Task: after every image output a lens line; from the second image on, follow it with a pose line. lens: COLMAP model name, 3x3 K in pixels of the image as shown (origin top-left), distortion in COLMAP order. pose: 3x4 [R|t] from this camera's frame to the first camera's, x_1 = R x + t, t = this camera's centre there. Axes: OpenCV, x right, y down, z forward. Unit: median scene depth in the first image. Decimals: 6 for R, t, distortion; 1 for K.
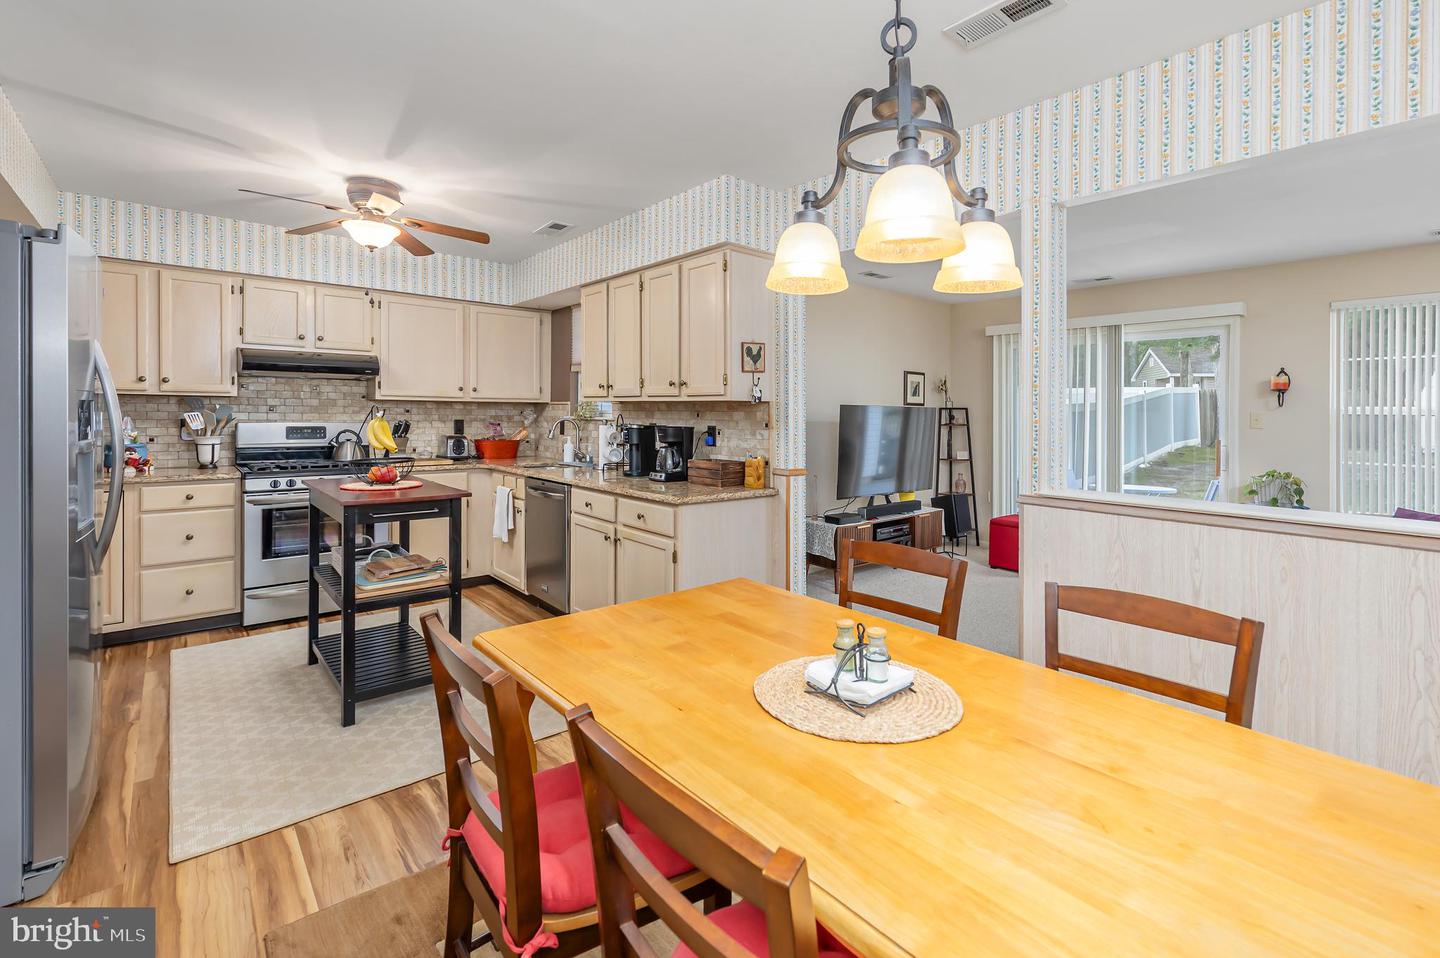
lens RADIAL K [[640.9, 0, 744.1], [0, 640.9, 414.0], [0, 0, 1]] dist [0.004447, -0.001512]
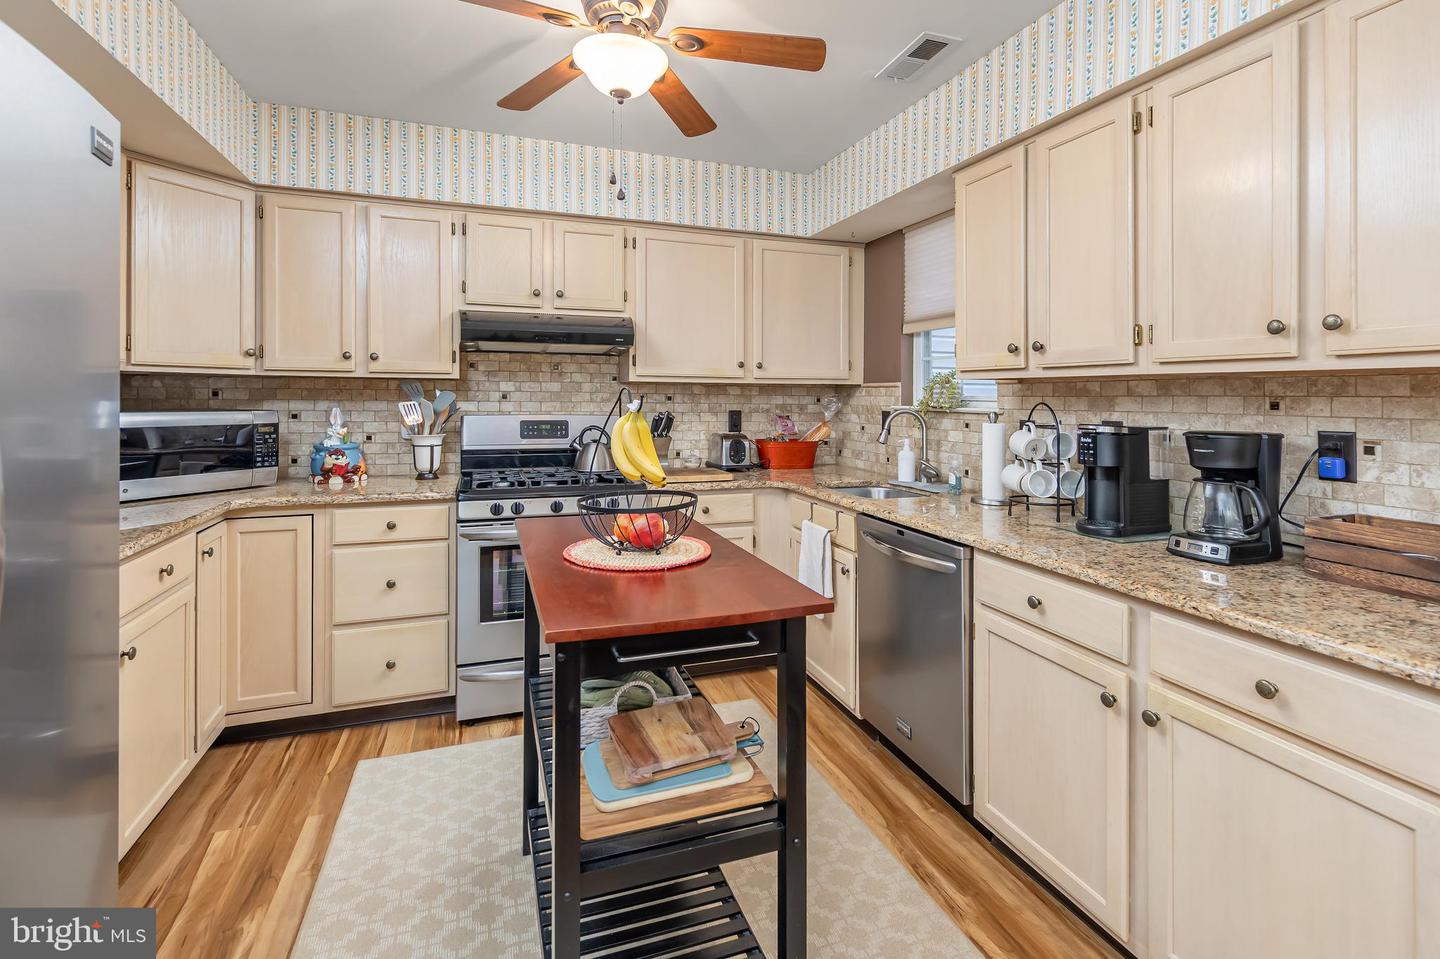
lens RADIAL K [[662.3, 0, 723.6], [0, 662.3, 387.0], [0, 0, 1]] dist [0.002658, -0.000315]
pose [[0.927125, -0.010084, -0.374615, -0.239095], [0.002854, 0.999799, -0.019850, -0.003079], [0.374740, 0.017335, 0.926968, 0.423297]]
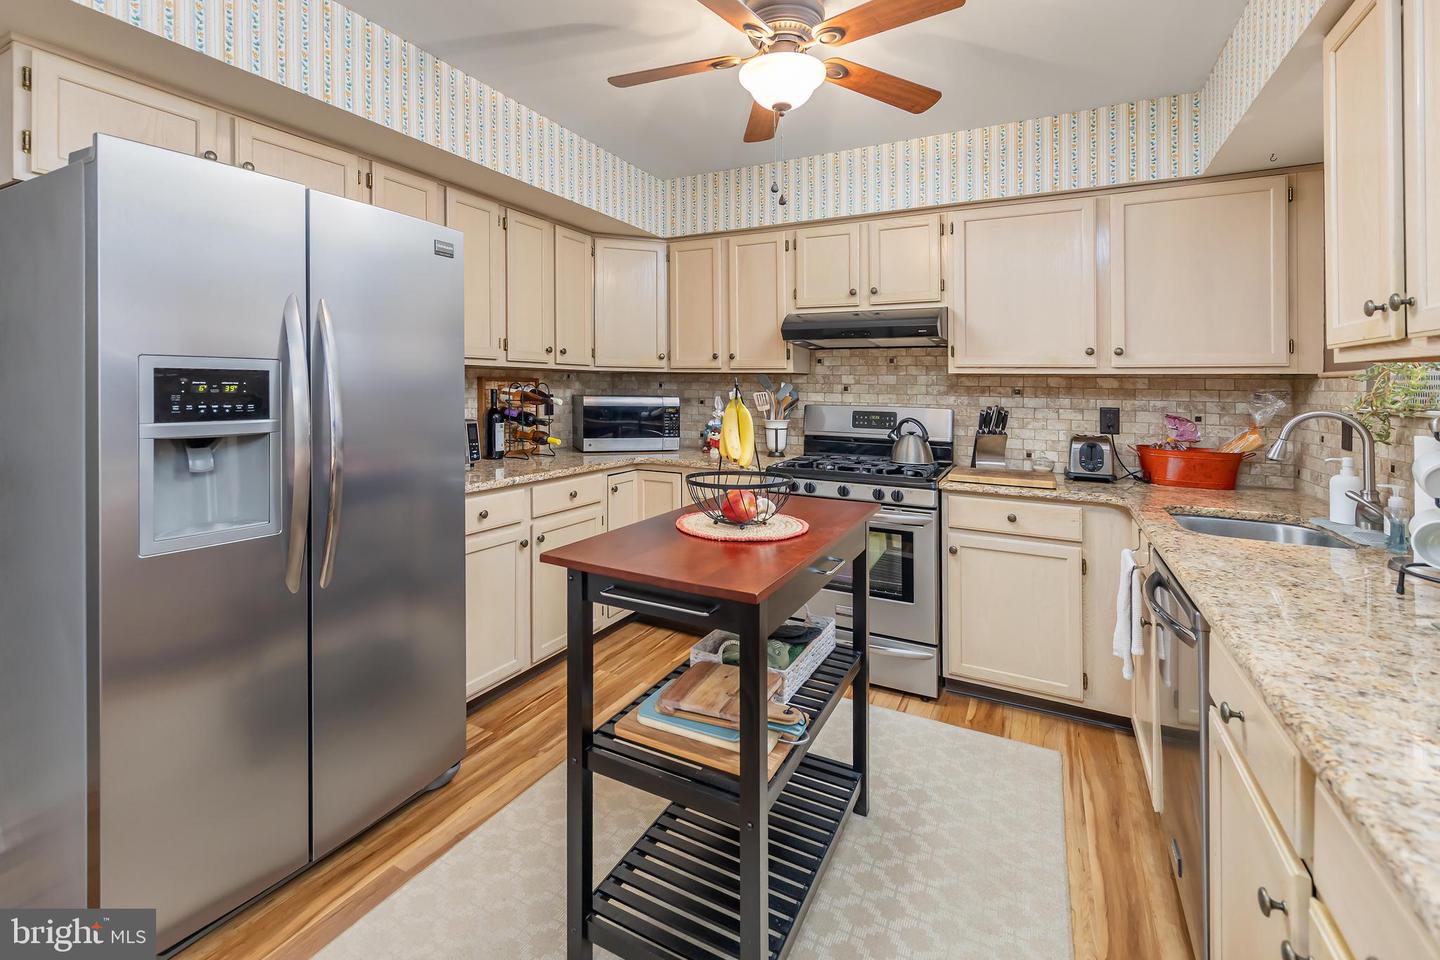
lens RADIAL K [[640.9, 0, 707.8], [0, 640.9, 384.7], [0, 0, 1]] dist [0.004447, -0.001512]
pose [[0.344799, -0.008716, -0.938636, -0.046512], [-0.010636, 0.999856, -0.013192, -0.000343], [0.938616, 0.014532, 0.344657, 0.601406]]
